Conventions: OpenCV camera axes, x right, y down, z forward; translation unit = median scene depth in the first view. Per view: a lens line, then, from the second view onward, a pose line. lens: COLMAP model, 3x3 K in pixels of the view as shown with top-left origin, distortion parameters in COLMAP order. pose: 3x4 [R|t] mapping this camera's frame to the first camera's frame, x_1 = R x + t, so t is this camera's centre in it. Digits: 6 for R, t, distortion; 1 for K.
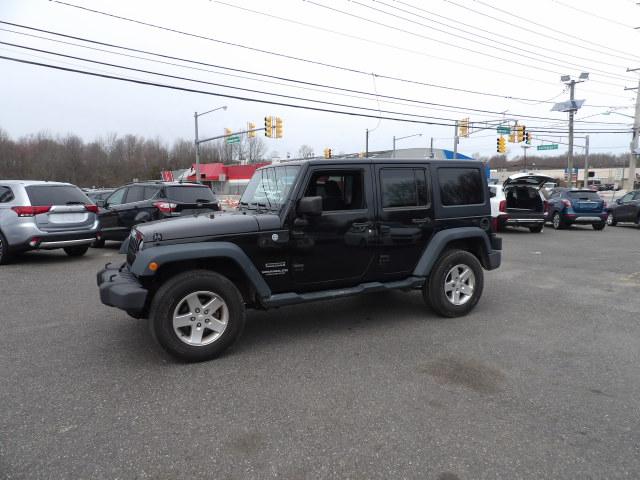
lens RADIAL K [[456.5, 0, 323.7], [0, 456.5, 230.1], [0, 0, 1]] dist [-0.031736, 0.034297]
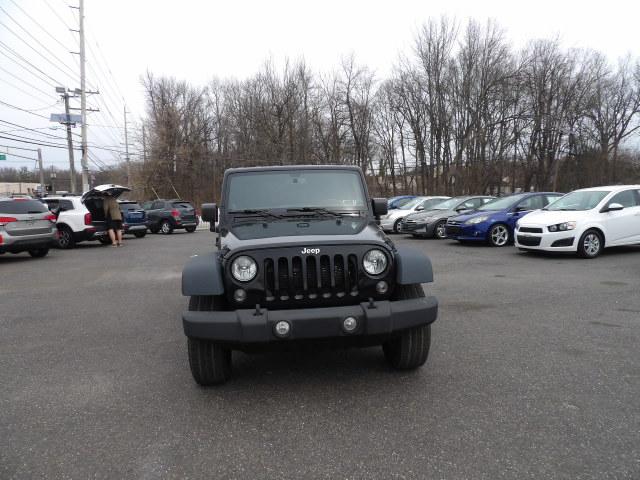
lens RADIAL K [[456.5, 0, 323.7], [0, 456.5, 230.1], [0, 0, 1]] dist [-0.031736, 0.034297]
pose [[0.357872, -0.071263, 0.931047, -0.560245], [0.101882, 0.994111, 0.036929, -0.026045], [-0.928196, 0.081641, 0.363025, 0.357309]]
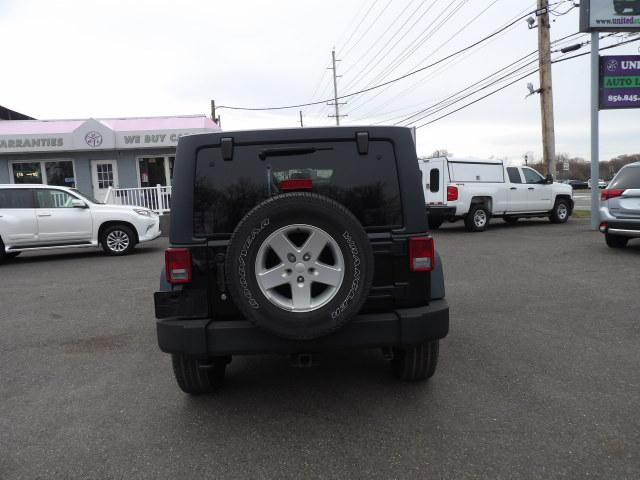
lens RADIAL K [[447.0, 0, 327.2], [0, 447.0, 238.6], [0, 0, 1]] dist [-0.005410, 0.006287]
pose [[-0.432054, 0.123475, -0.893355, 0.462435], [-0.029178, 0.988151, 0.150689, -0.074214], [0.901376, 0.091172, -0.423332, 0.865704]]
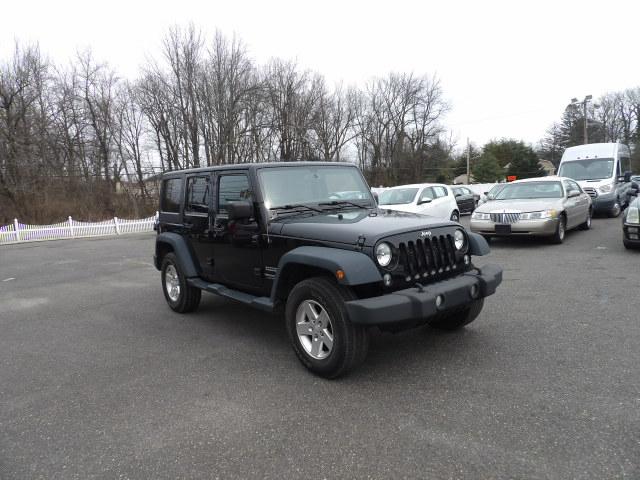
lens RADIAL K [[456.5, 0, 323.7], [0, 456.5, 230.1], [0, 0, 1]] dist [-0.031736, 0.034297]
pose [[-0.196660, -0.065640, 0.978272, -0.615201], [0.135090, 0.986427, 0.093344, -0.052813], [-0.971121, 0.150512, -0.185123, 0.680934]]
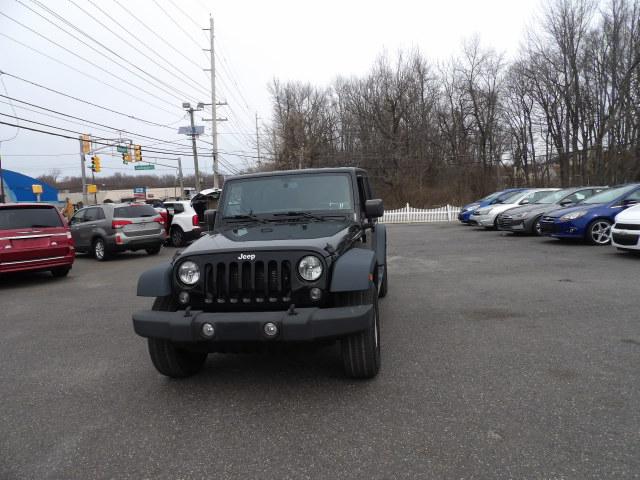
lens RADIAL K [[456.5, 0, 323.7], [0, 456.5, 230.1], [0, 0, 1]] dist [-0.031736, 0.034297]
pose [[0.603451, -0.084682, 0.792891, -0.481704], [0.120469, 0.992614, 0.014327, -0.016337], [-0.788247, 0.086873, 0.609195, 0.211792]]
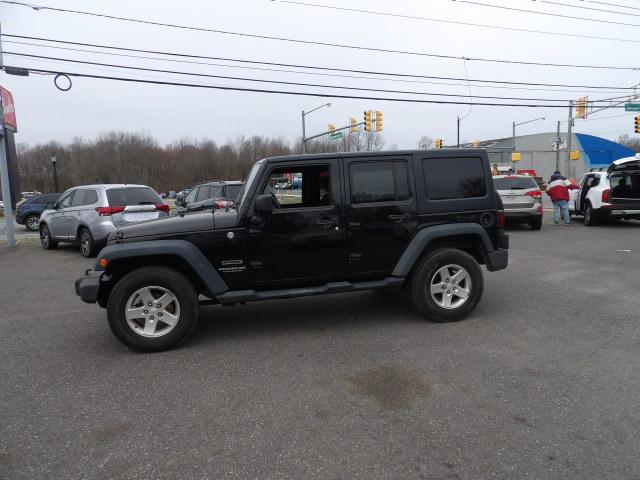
lens RADIAL K [[456.5, 0, 323.7], [0, 456.5, 230.1], [0, 0, 1]] dist [-0.031736, 0.034297]
pose [[0.964847, -0.003447, -0.262790, 0.176939], [0.006982, 0.999897, 0.012518, -0.003561], [0.262720, -0.013913, 0.964772, 0.035522]]
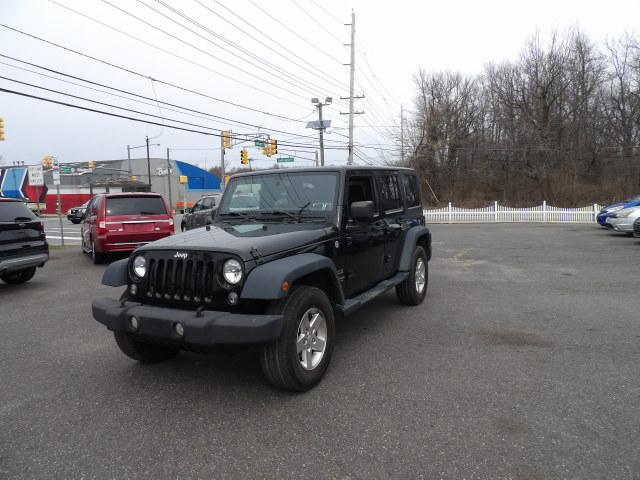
lens RADIAL K [[456.5, 0, 323.7], [0, 456.5, 230.1], [0, 0, 1]] dist [-0.031736, 0.034297]
pose [[0.826072, -0.062452, 0.560093, -0.330425], [0.075807, 0.997122, -0.000626, -0.008117], [-0.558442, 0.042976, 0.828429, 0.101789]]
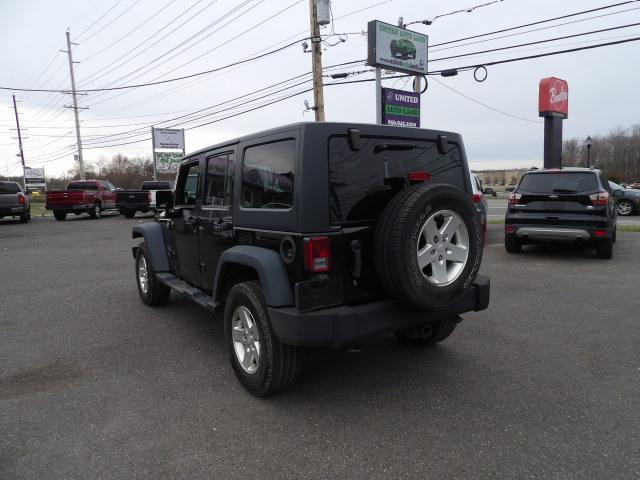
lens RADIAL K [[447.0, 0, 327.2], [0, 447.0, 238.6], [0, 0, 1]] dist [-0.005410, 0.006287]
pose [[0.112038, 0.118931, -0.986561, 0.529805], [-0.065890, 0.991516, 0.112046, -0.051651], [0.991517, 0.052451, 0.118924, 0.619684]]
